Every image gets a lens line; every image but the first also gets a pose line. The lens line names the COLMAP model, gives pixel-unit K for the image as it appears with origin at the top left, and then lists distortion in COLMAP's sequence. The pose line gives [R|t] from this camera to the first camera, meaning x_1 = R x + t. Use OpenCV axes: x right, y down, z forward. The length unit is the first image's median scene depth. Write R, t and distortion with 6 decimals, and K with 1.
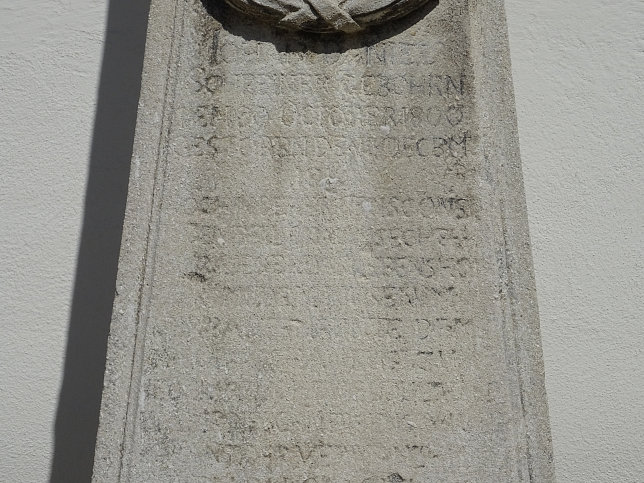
lens RADIAL K [[3247.1, 0, 322.2], [0, 3247.1, 241.3], [0, 0, 1]] dist [-0.014973, 0.000000]
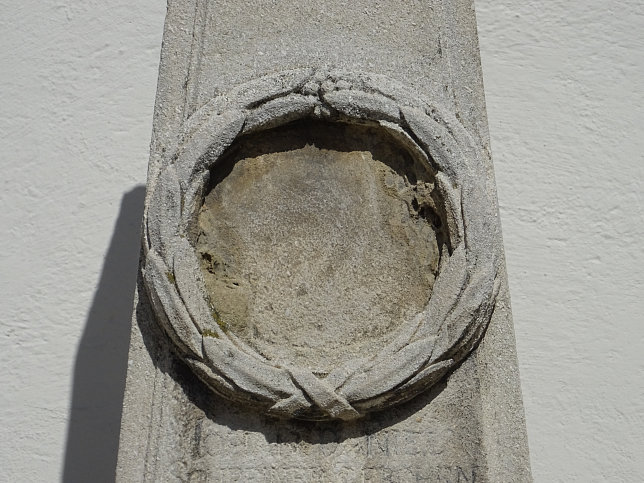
lens RADIAL K [[4458.2, 0, 322.0], [0, 4458.2, 241.5], [0, 0, 1]] dist [-0.427482, 0.000000]
pose [[0.999901, -0.013753, -0.002867, 0.005522], [0.013471, 0.996524, -0.082209, -0.012444], [0.003987, 0.082163, 0.996611, -0.226607]]
